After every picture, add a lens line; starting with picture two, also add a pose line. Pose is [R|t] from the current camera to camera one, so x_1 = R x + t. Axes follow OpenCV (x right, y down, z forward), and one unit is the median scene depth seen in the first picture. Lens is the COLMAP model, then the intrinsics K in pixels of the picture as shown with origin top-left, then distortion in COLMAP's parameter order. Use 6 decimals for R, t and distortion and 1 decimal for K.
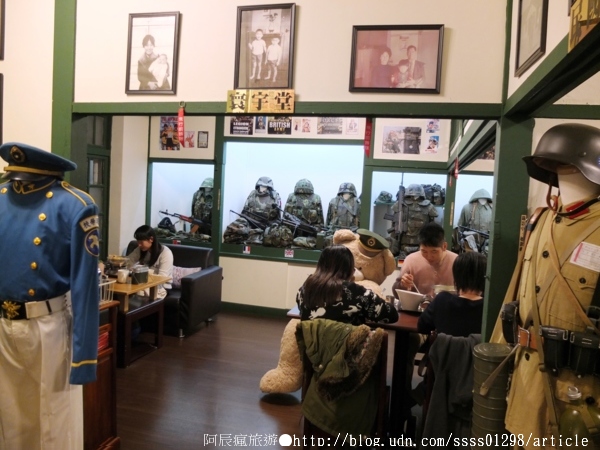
lens RADIAL K [[487.1, 0, 302.1], [0, 487.1, 222.6], [0, 0, 1]] dist [-0.048353, -0.000529]
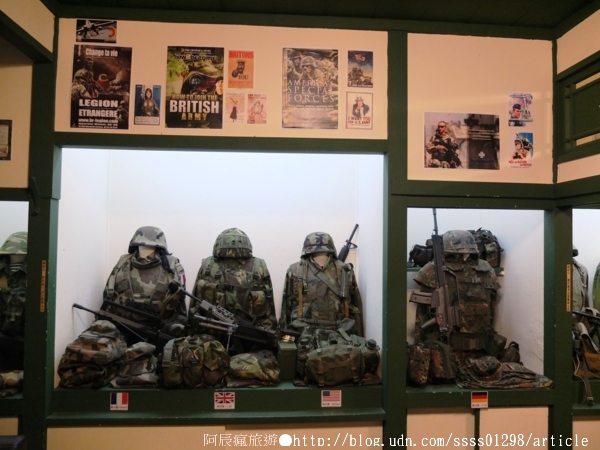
lens RADIAL K [[478.7, 0, 294.6], [0, 478.7, 224.6], [0, 0, 1]] dist [-0.036106, 0.027541]
pose [[0.951725, -0.031199, 0.305363, -0.091508], [0.058914, 0.994892, -0.081969, -0.053767], [-0.301246, 0.096002, 0.948701, 0.558965]]
